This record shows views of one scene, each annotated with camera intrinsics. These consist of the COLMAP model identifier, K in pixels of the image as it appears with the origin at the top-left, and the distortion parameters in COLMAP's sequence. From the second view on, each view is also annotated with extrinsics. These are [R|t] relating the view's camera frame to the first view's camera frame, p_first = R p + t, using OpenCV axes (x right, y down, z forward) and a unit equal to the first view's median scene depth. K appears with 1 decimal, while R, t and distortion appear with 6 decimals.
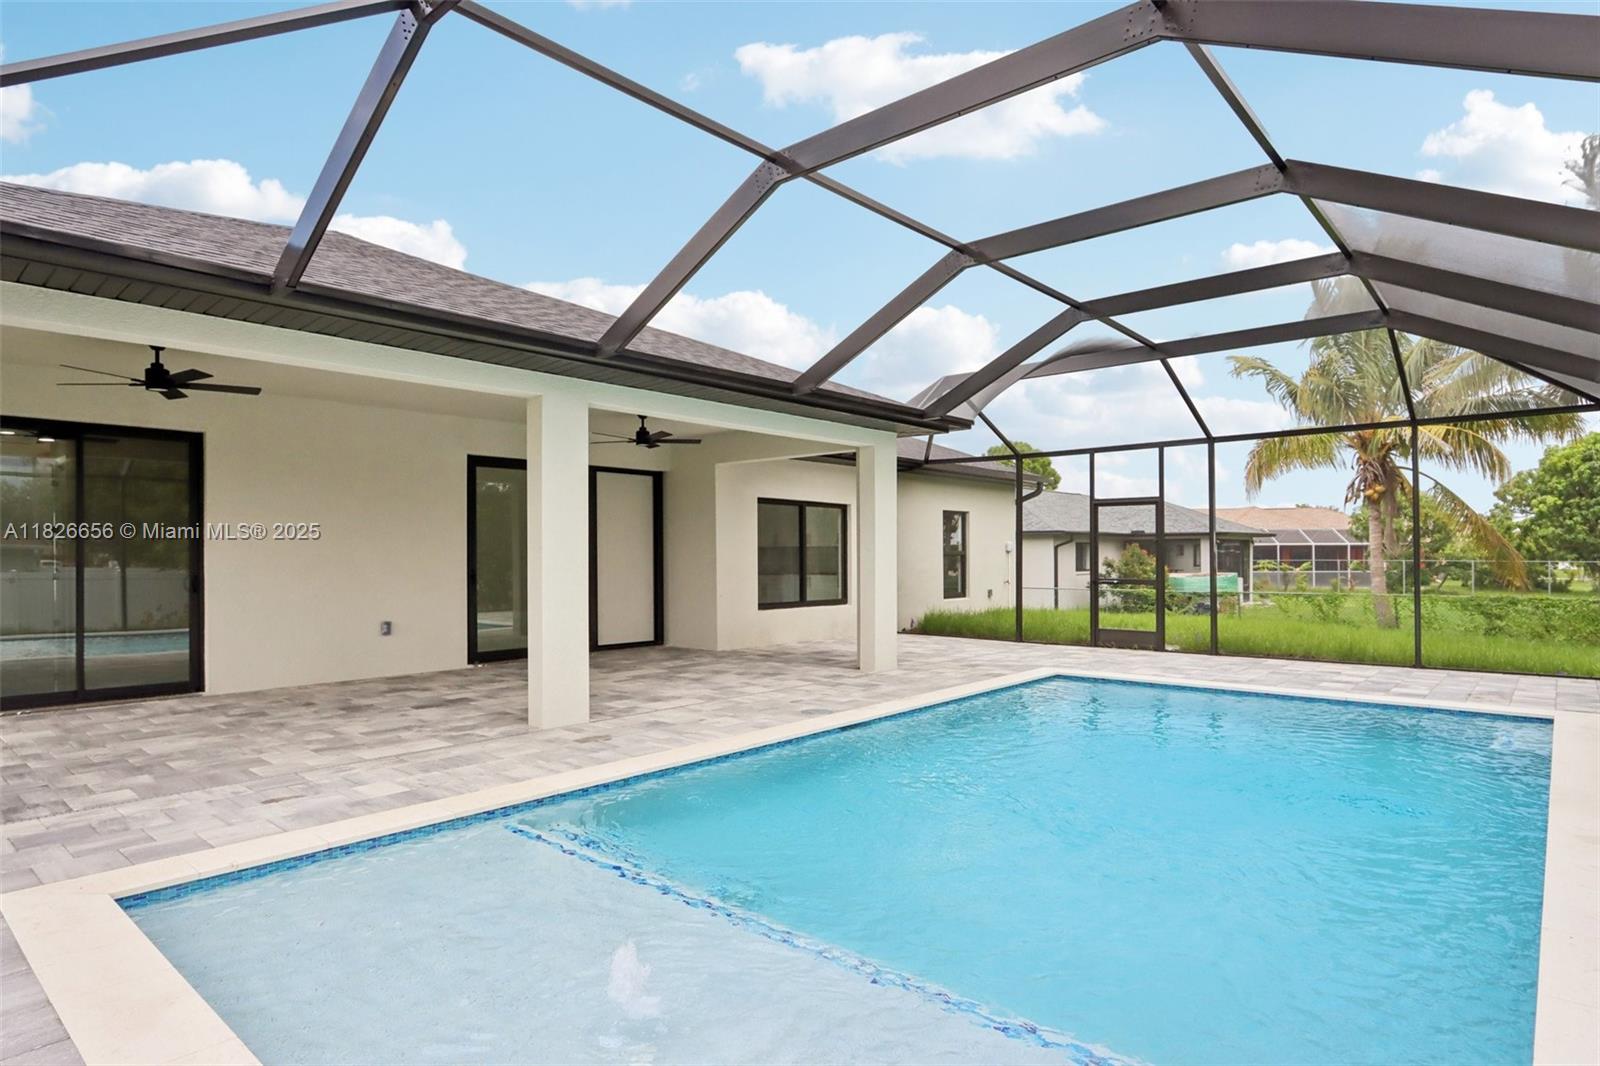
lens RADIAL K [[899.5, 0, 795.5], [0, 899.5, 536.8], [0, 0, 1]] dist [0.002149, -0.000591]
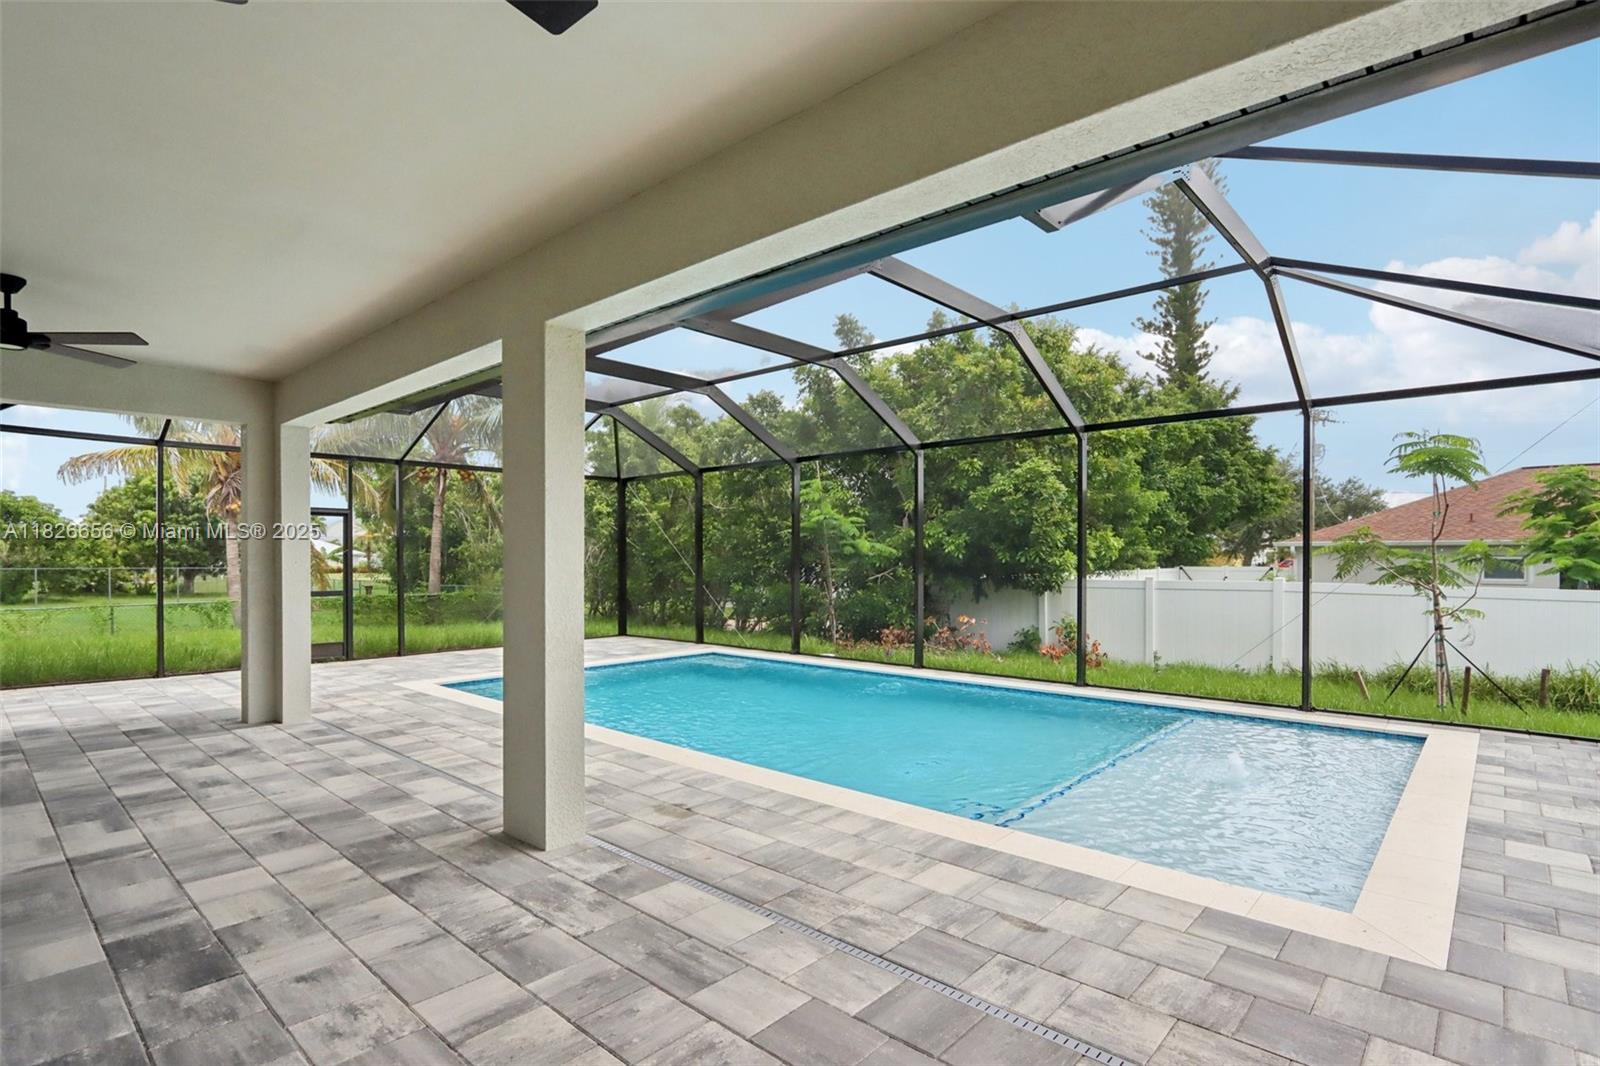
lens RADIAL K [[772.2, 0, 798.8], [0, 772.2, 541.9], [0, 0, 1]] dist [-0.002294, 0.000183]
pose [[0.020304, 0.010604, 0.999738, -1.141912], [-0.006211, 0.999926, -0.010480, -0.007549], [-0.999775, -0.005997, 0.020369, 1.113548]]
